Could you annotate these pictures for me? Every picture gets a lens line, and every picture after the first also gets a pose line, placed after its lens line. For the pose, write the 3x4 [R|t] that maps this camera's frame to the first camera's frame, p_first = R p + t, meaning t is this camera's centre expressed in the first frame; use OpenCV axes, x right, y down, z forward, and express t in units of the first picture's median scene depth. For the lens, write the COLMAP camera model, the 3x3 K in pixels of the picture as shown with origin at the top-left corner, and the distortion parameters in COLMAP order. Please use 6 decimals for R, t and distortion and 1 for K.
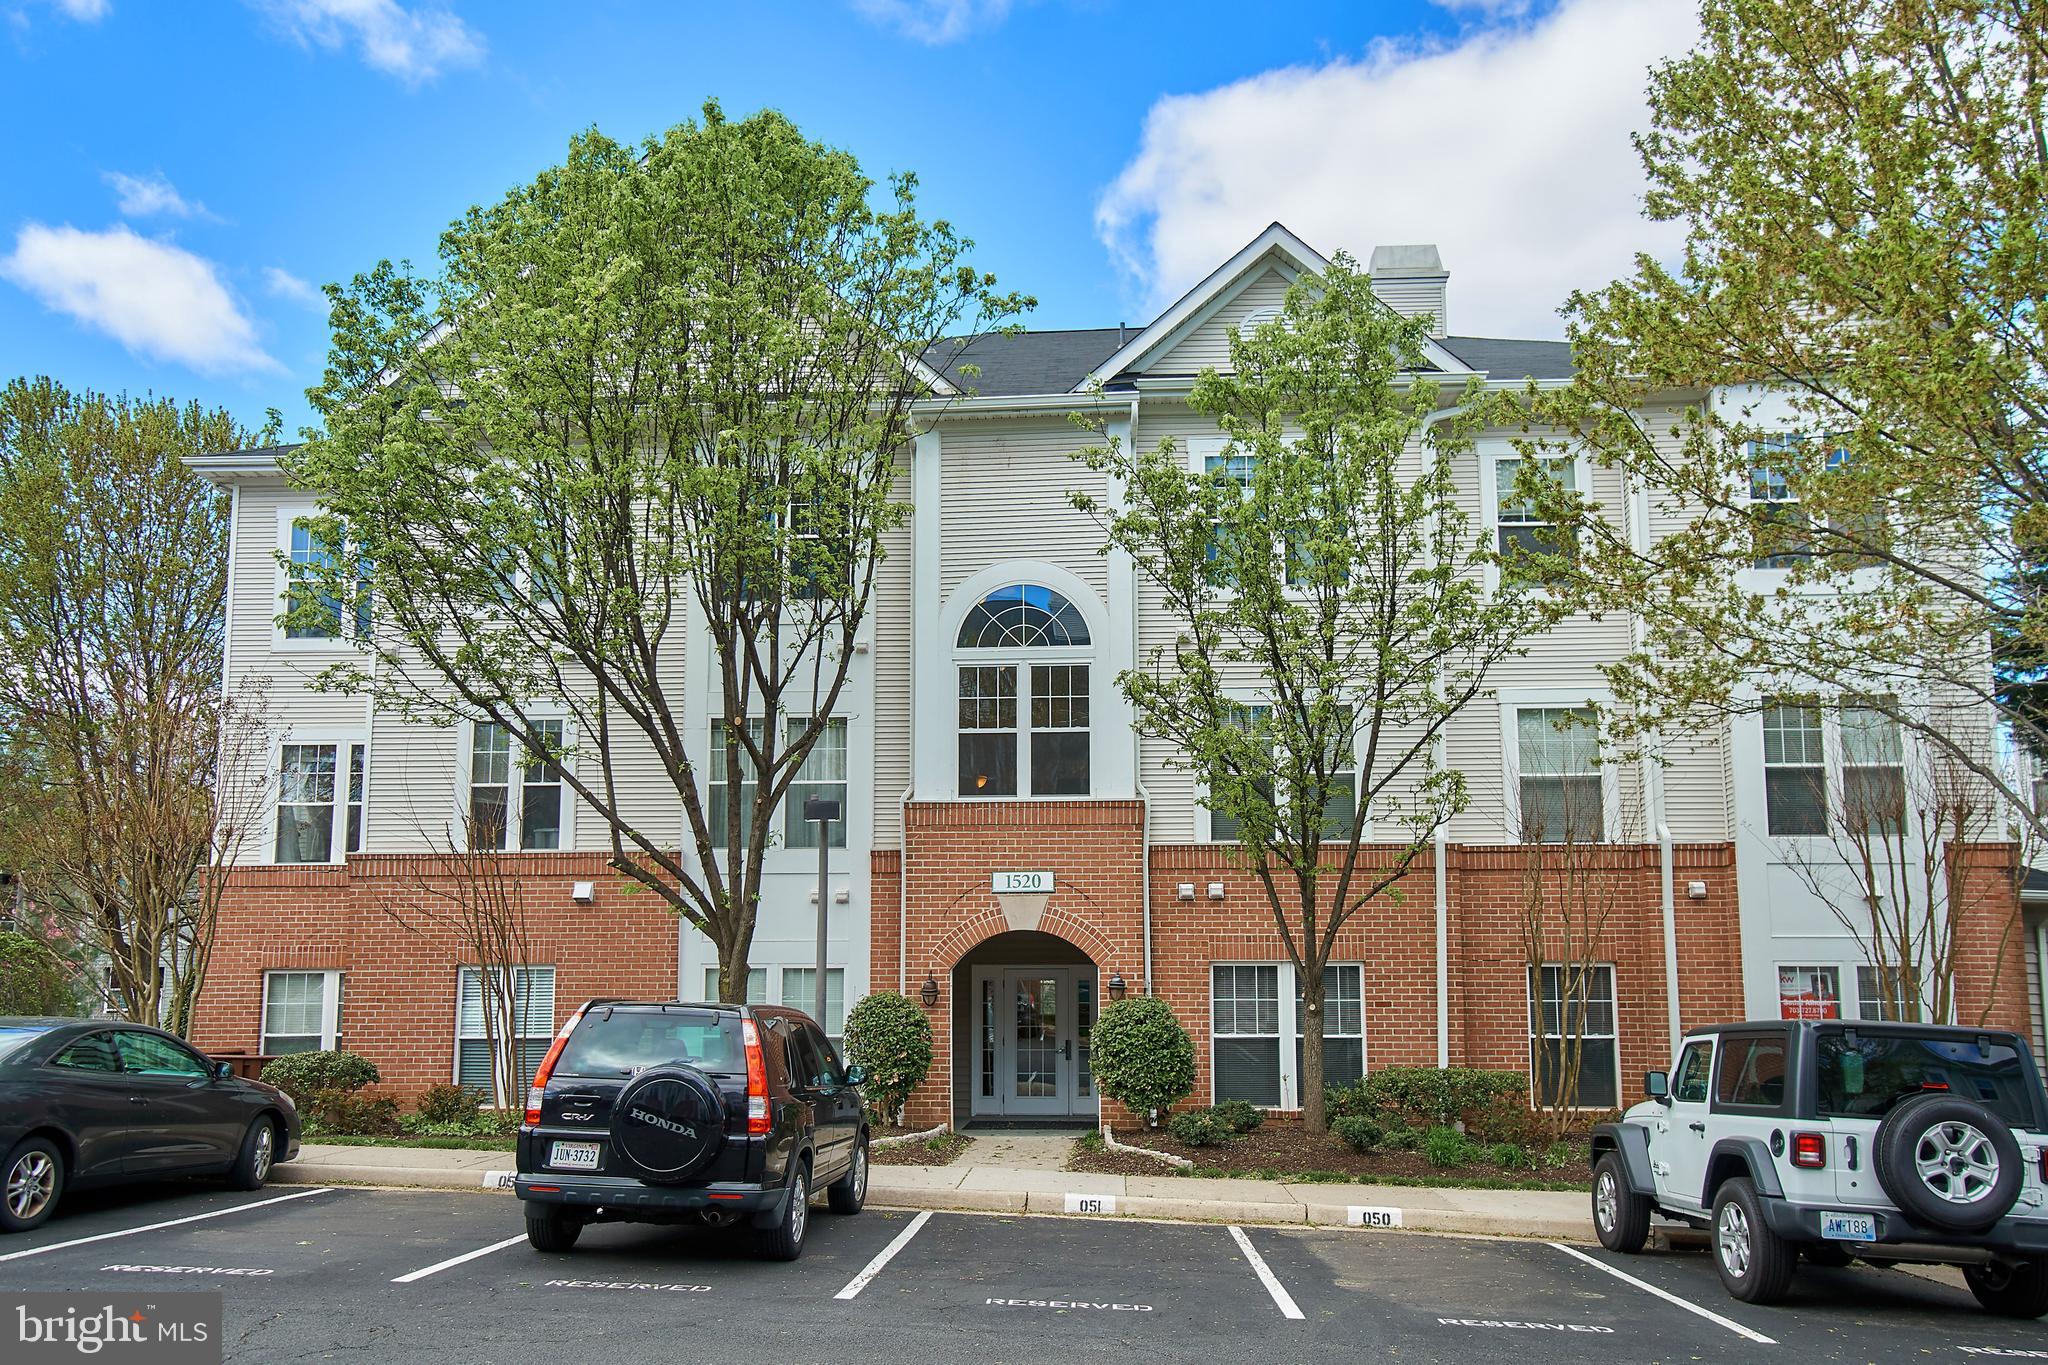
lens RADIAL K [[1591.0, 0, 1024.0], [0, 1591.0, 682.5], [0, 0, 1]] dist [0.021527, 0.001352]
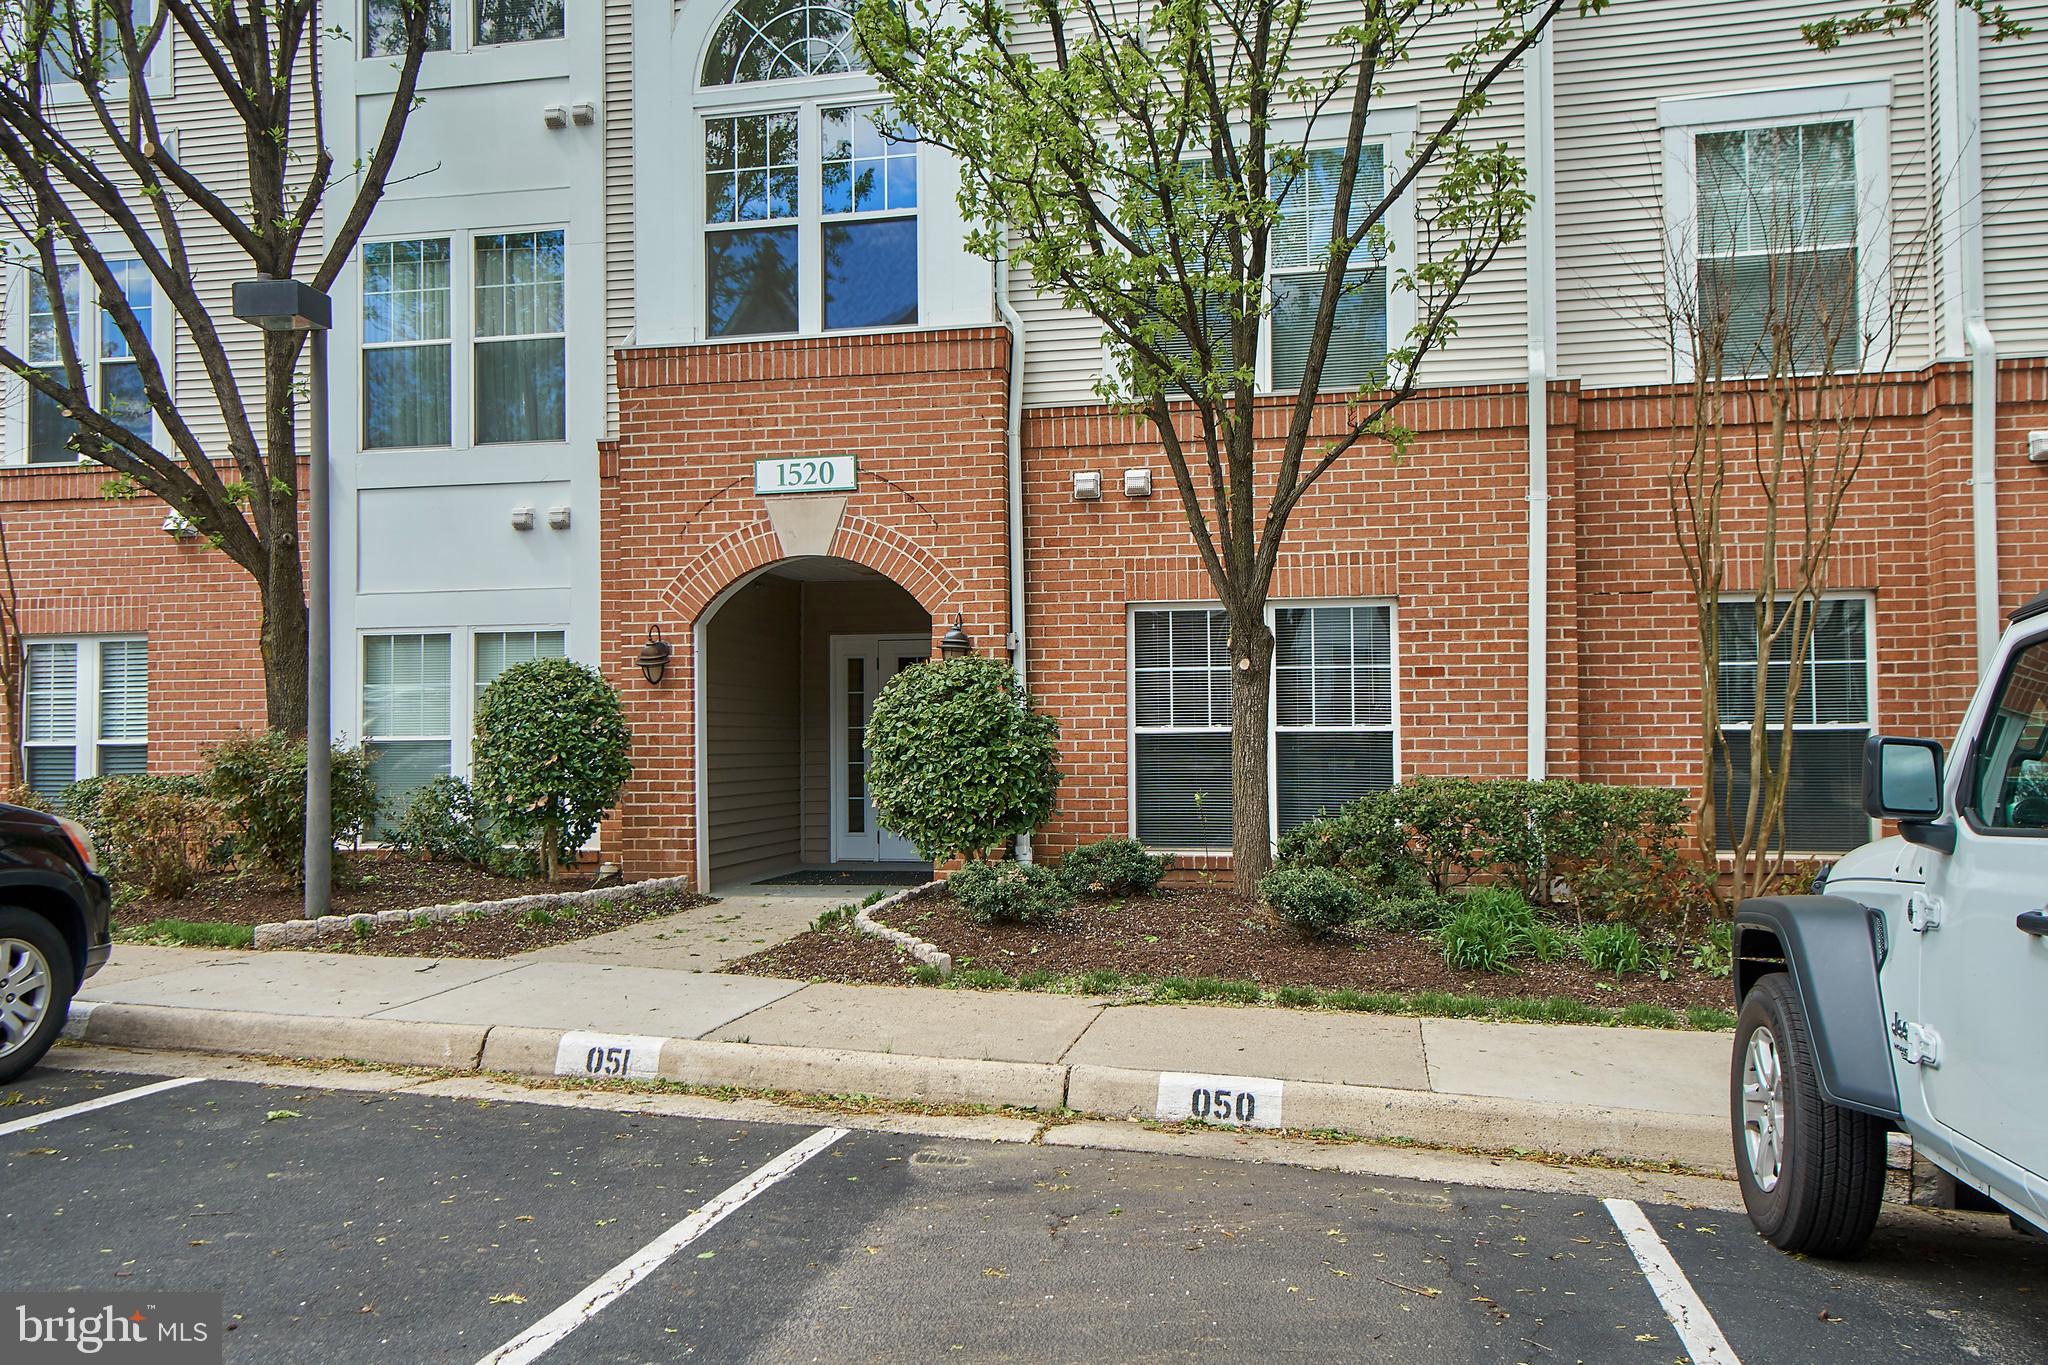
lens RADIAL K [[1676.1, 0, 1026.4], [0, 1676.1, 586.9], [0, 0, 1]] dist [0.031522, 0.005784]
pose [[0.990159, -0.018431, -0.138728, 0.166903], [0.032887, 0.994174, 0.102644, 0.106691], [0.136028, -0.106196, 0.984997, 0.401633]]
